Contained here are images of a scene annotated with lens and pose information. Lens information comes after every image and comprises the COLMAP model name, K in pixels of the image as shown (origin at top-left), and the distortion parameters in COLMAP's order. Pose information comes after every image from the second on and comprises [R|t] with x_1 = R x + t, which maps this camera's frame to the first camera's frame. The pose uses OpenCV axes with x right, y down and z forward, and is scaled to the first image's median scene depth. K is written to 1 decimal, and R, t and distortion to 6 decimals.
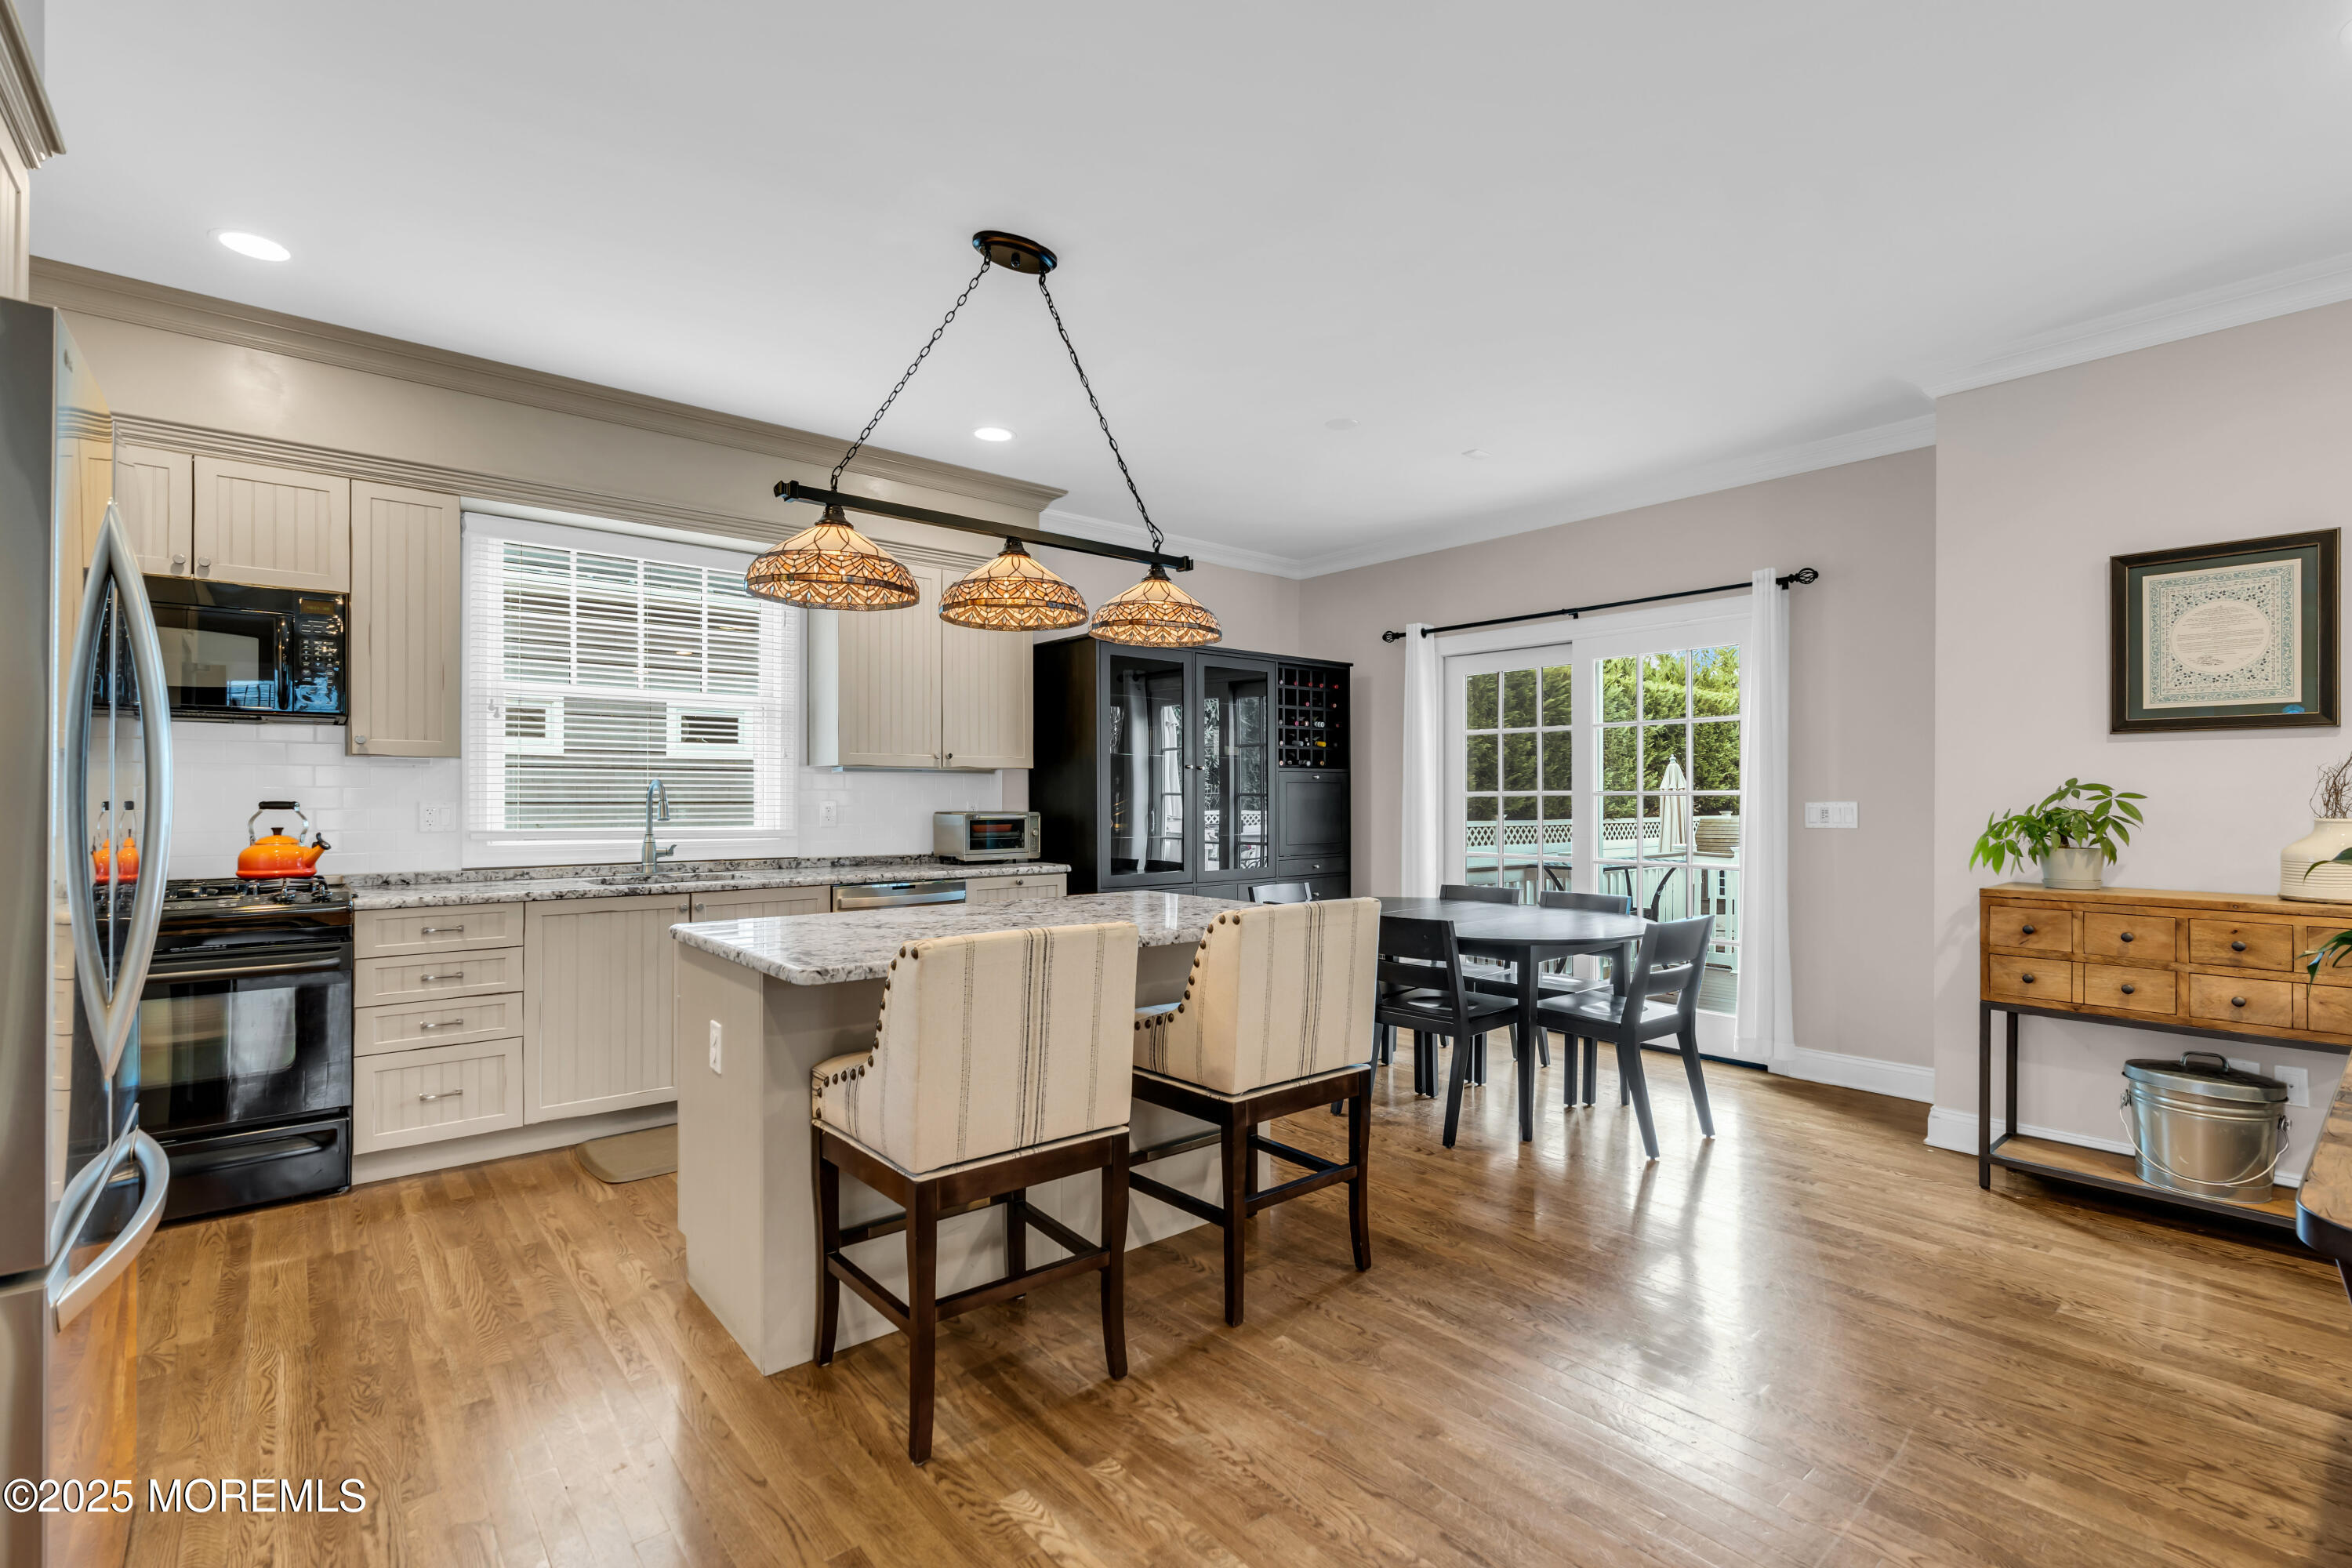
lens RADIAL K [[1060.2, 0, 1180.8], [0, 1060.2, 794.3], [0, 0, 1]] dist [-0.012682, 0.004734]
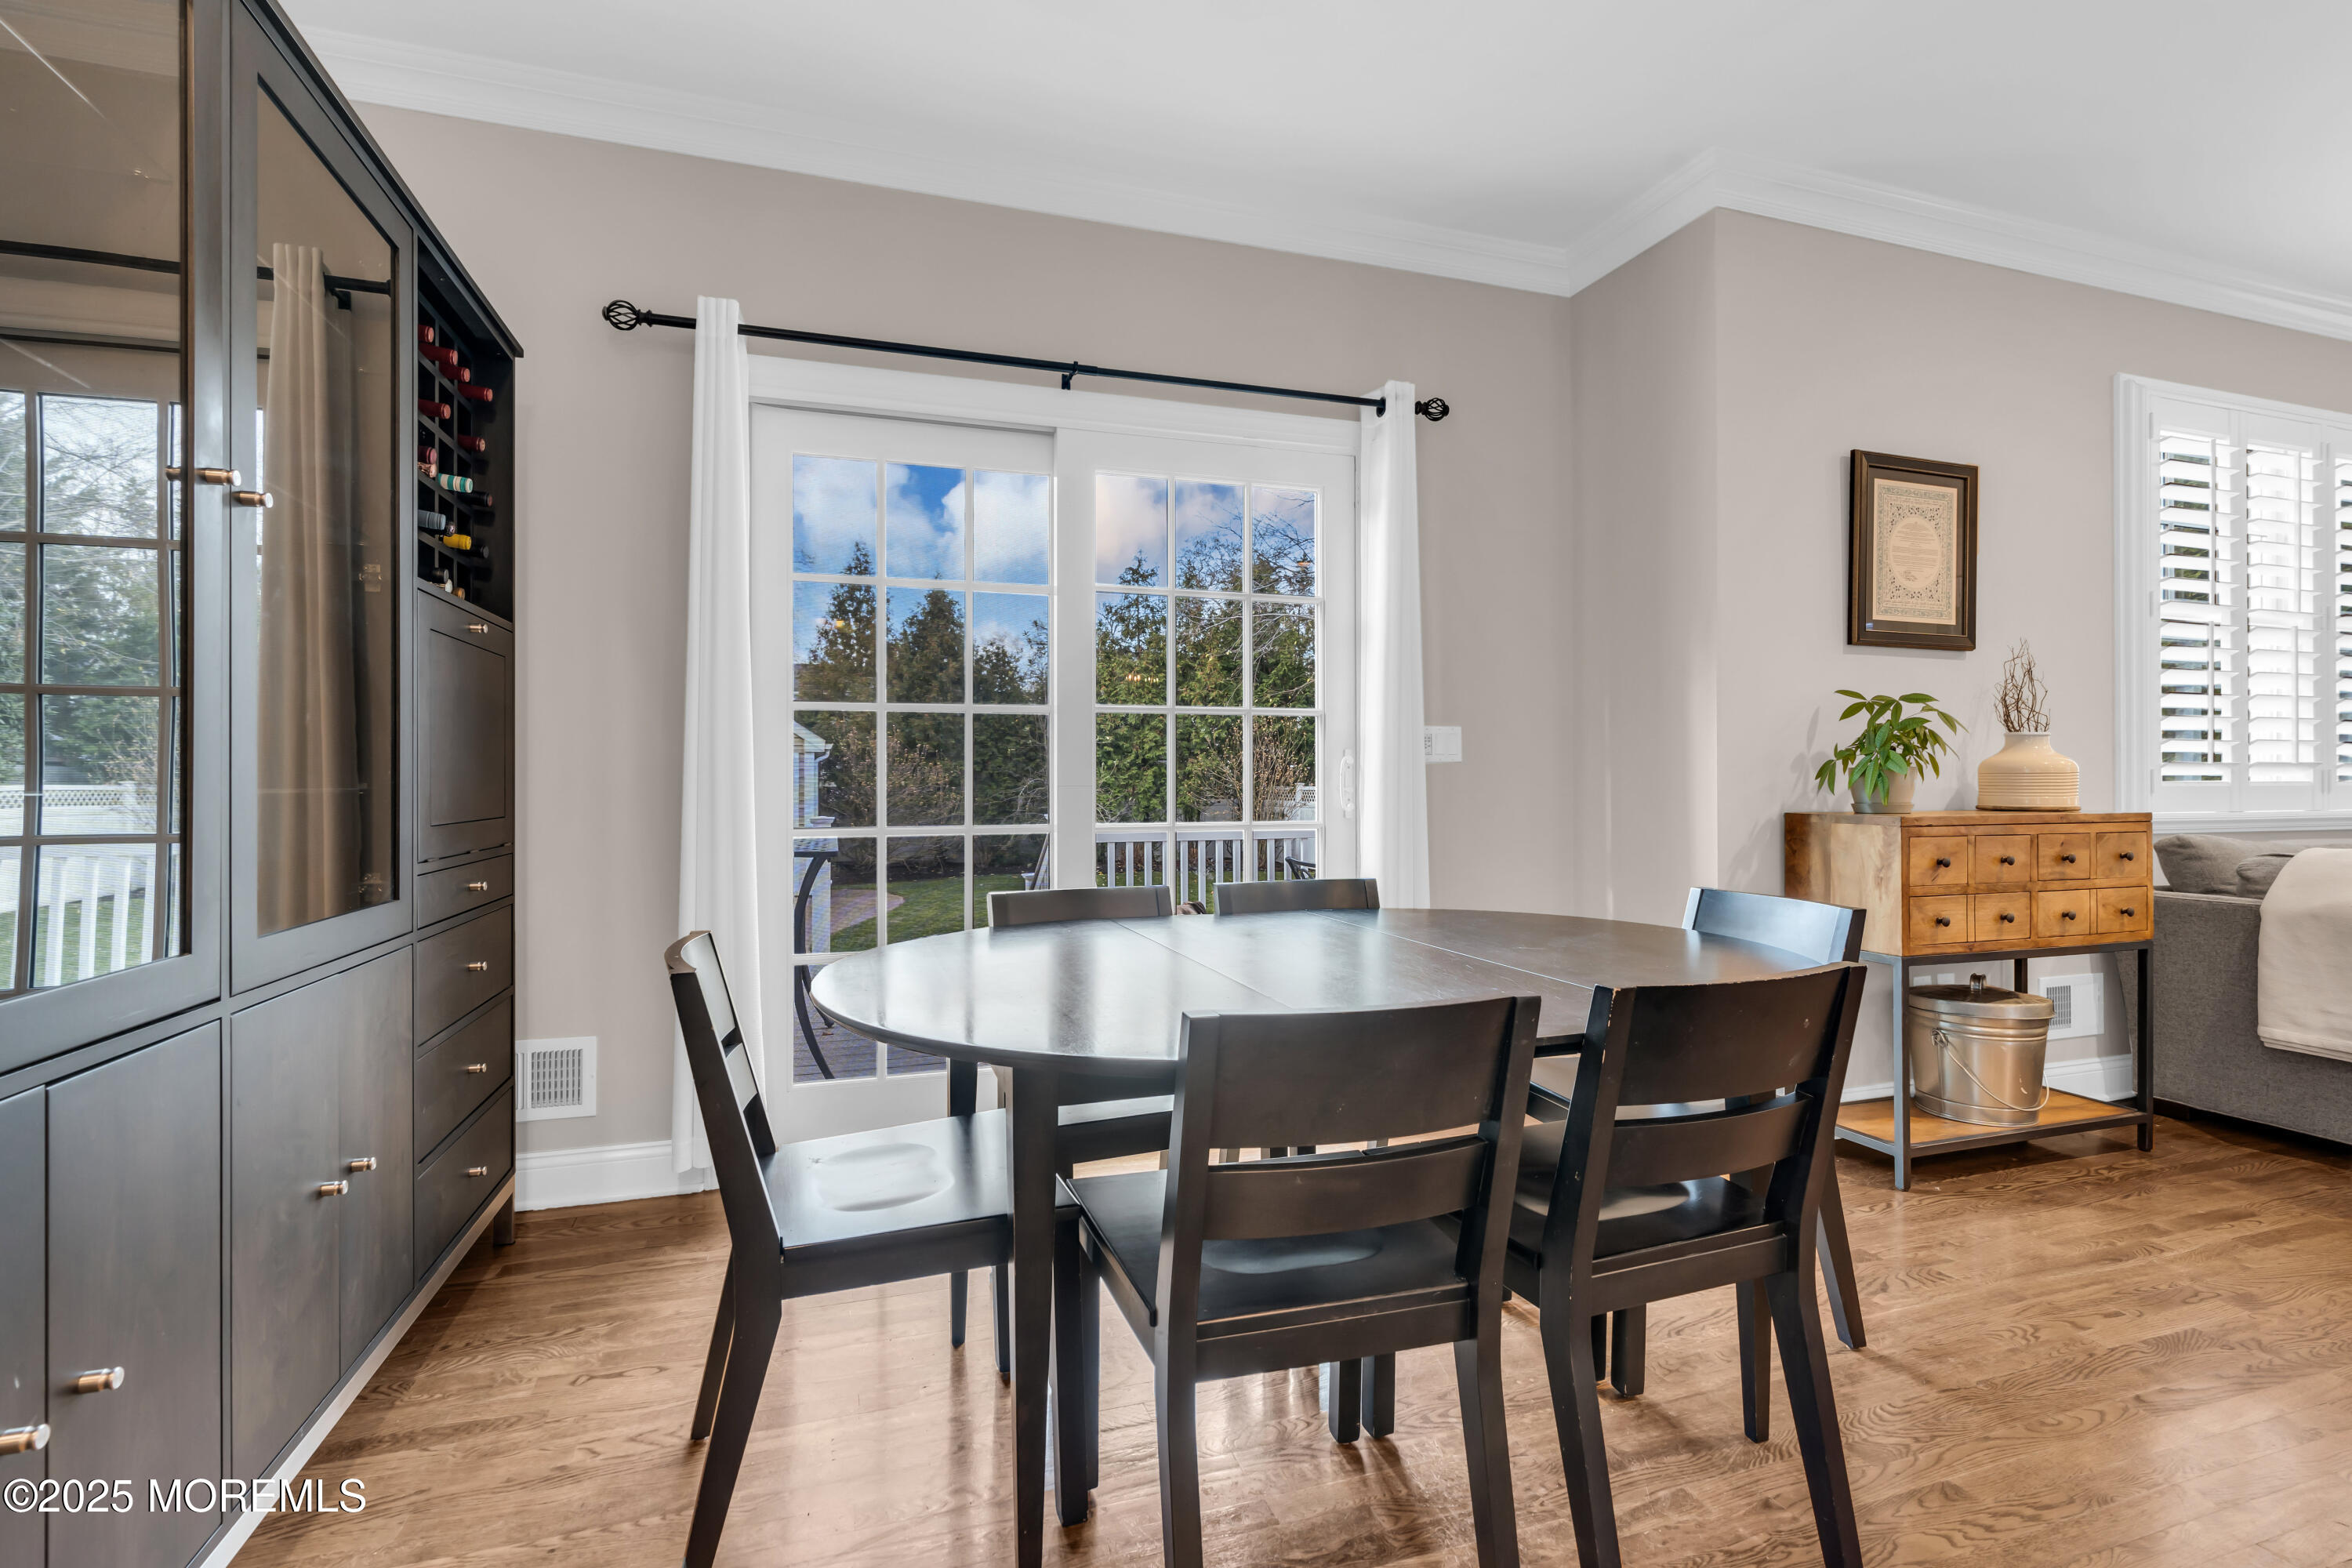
lens RADIAL K [[1060.2, 0, 1150.4], [0, 1060.2, 783.0], [0, 0, 1]] dist [-0.012682, 0.004734]
pose [[0.385352, -0.000882, 0.922769, -0.195449], [0.001386, 0.999999, 0.000377, 0.061677], [-0.922769, 0.001133, 0.385353, 1.200502]]
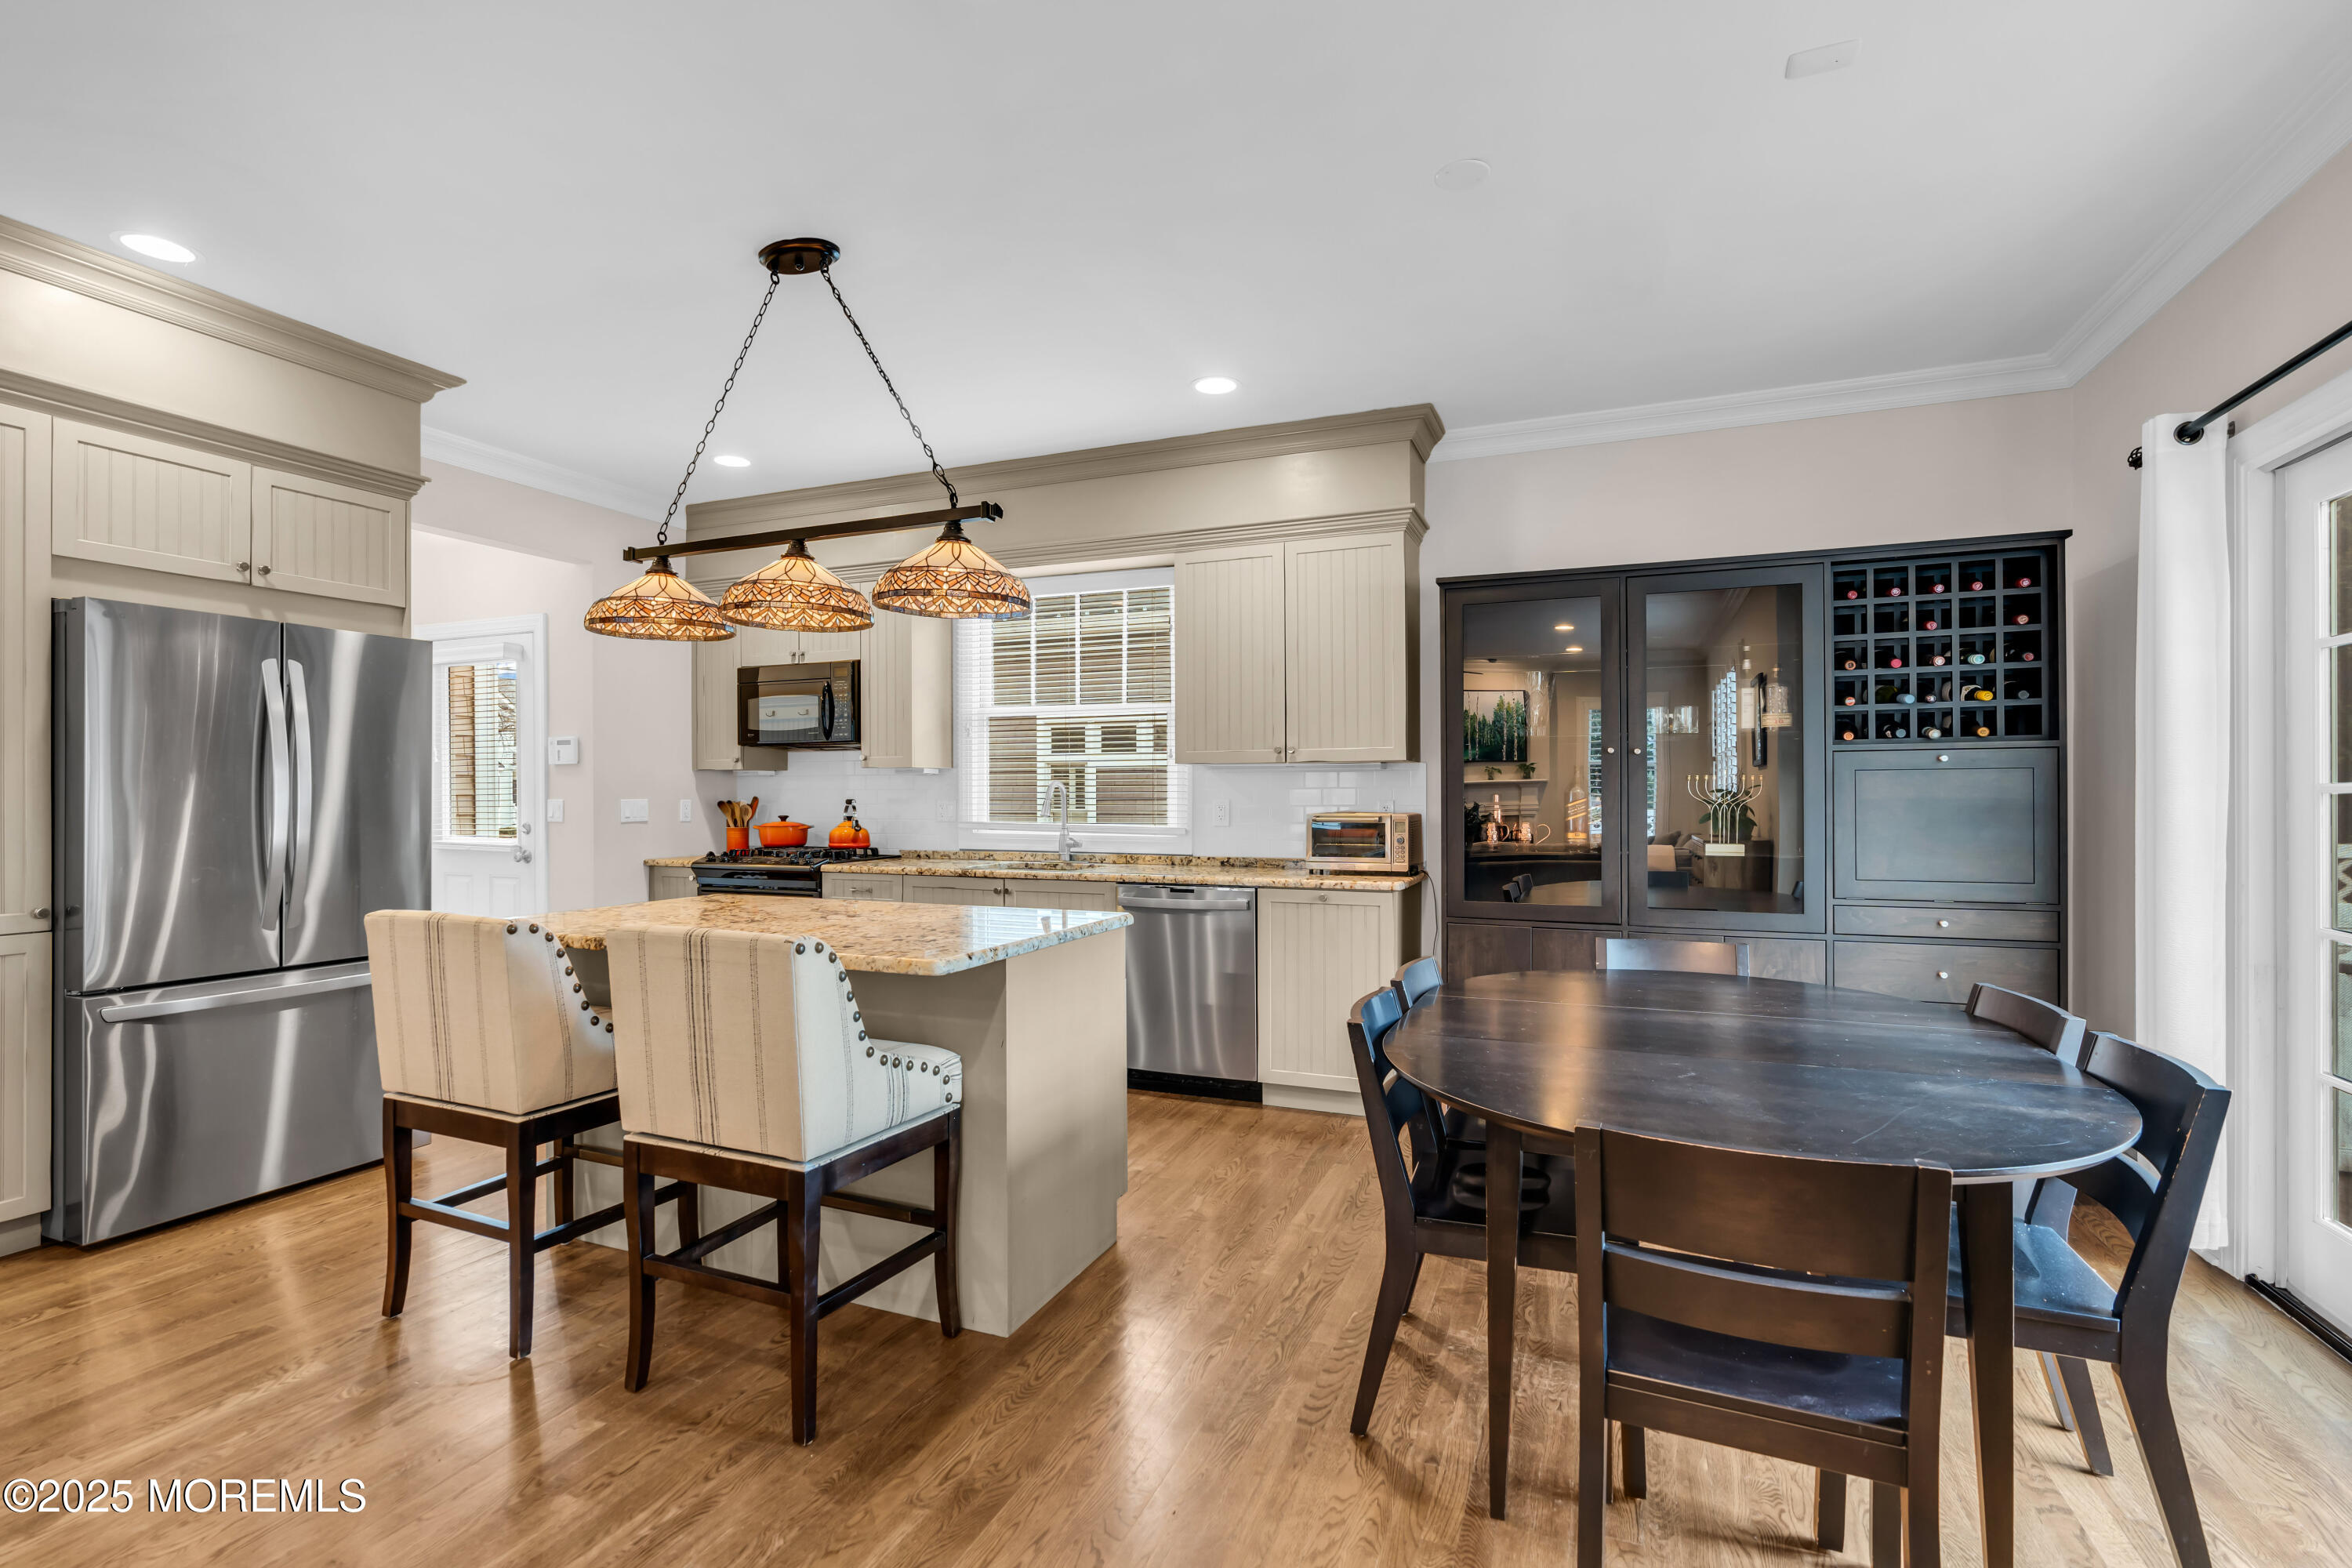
lens RADIAL K [[1060.2, 0, 1168.8], [0, 1060.2, 794.1], [0, 0, 1]] dist [-0.012682, 0.004734]
pose [[0.452565, -0.000892, -0.891731, 0.771813], [0.002534, 0.999997, 0.000286, -0.000306], [0.891728, -0.002390, 0.452566, 0.735383]]
